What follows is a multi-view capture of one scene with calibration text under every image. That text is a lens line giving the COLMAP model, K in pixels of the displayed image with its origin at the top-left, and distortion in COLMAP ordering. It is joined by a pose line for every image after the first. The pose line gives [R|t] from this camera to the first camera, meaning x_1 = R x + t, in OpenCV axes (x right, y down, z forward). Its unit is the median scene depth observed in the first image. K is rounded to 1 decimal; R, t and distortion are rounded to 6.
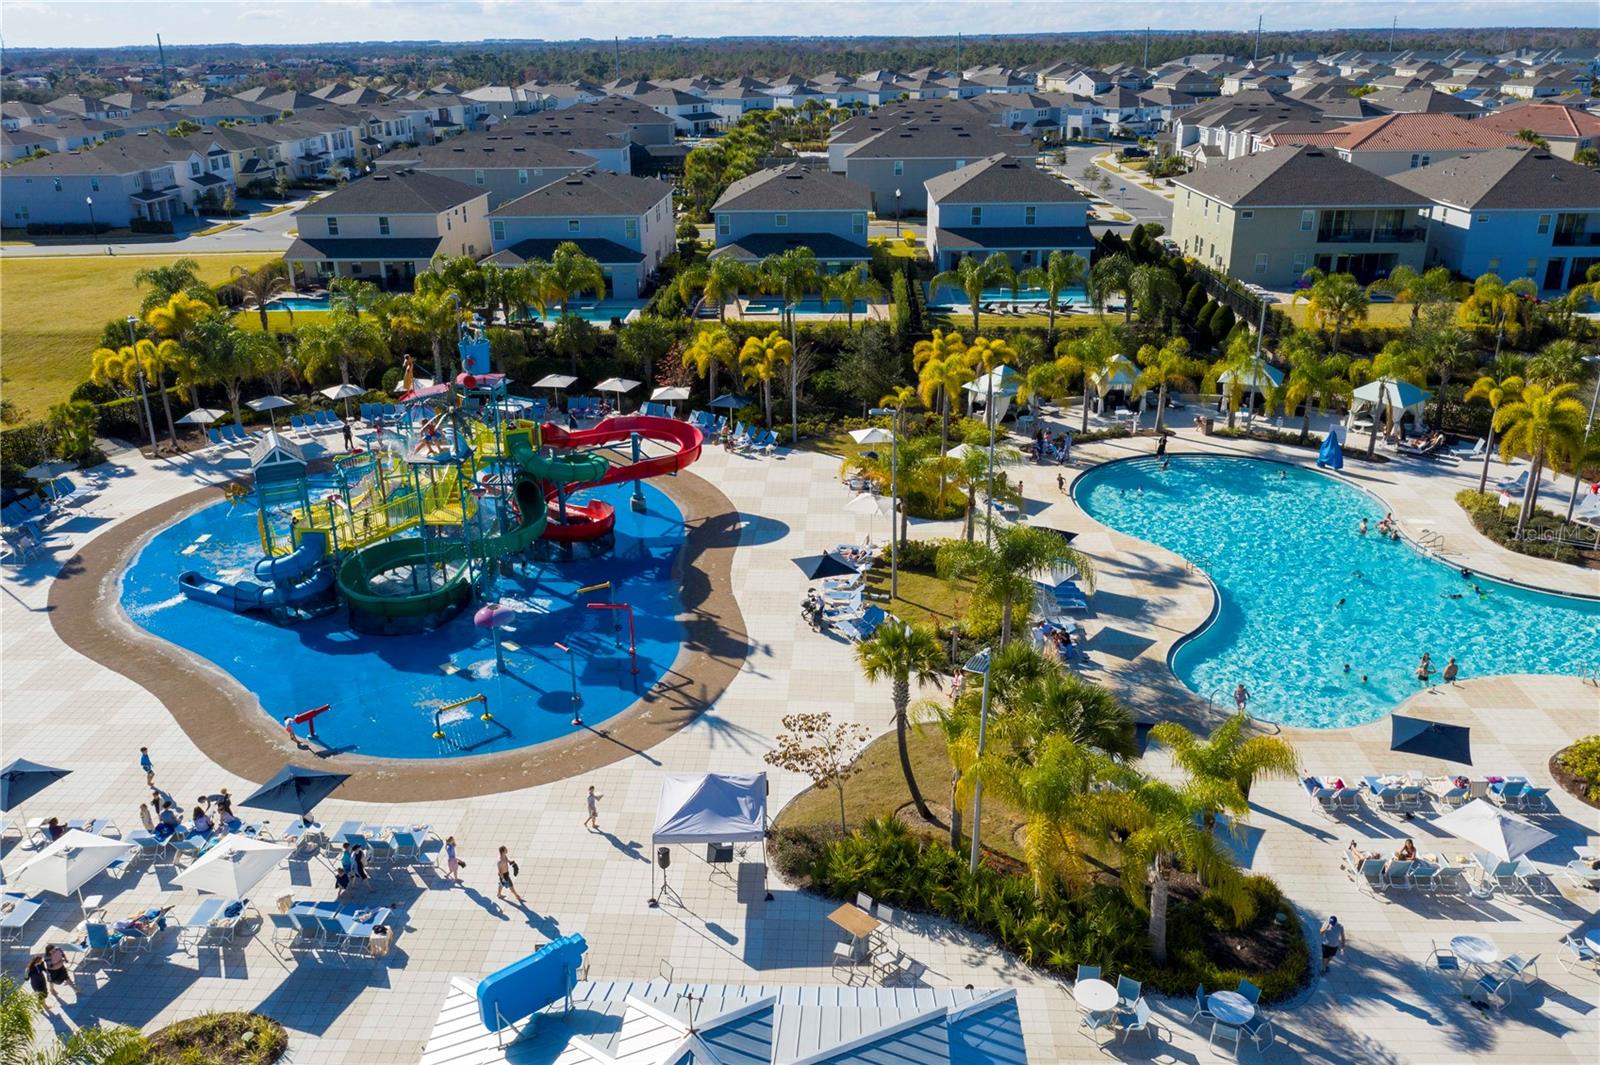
lens RADIAL K [[1273.6, 0, 799.0], [0, 1273.6, 531.1], [0, 0, 1]] dist [-0.005520, 0.004253]
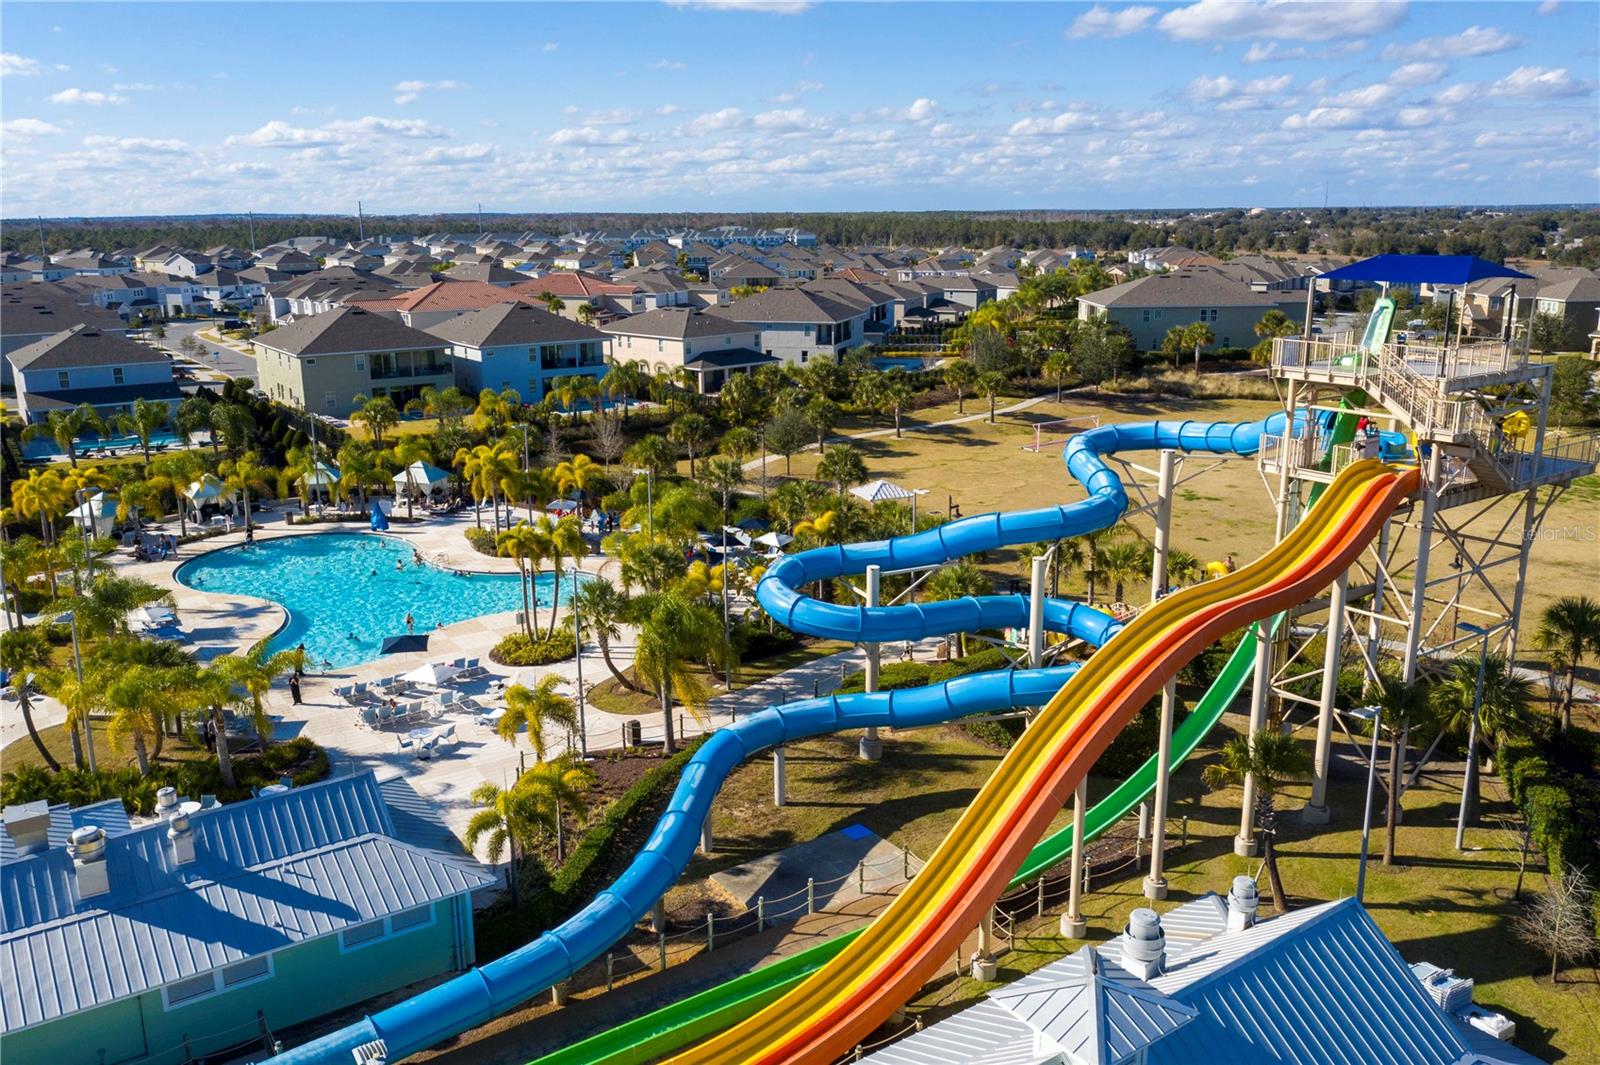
lens RADIAL K [[1273.6, 0, 800.1], [0, 1273.6, 538.2], [0, 0, 1]] dist [-0.005520, 0.004253]
pose [[0.802550, -0.142015, 0.579436, -0.006486], [0.213525, 0.975290, -0.056709, 0.083376], [-0.557064, 0.169236, 0.813043, -0.222845]]
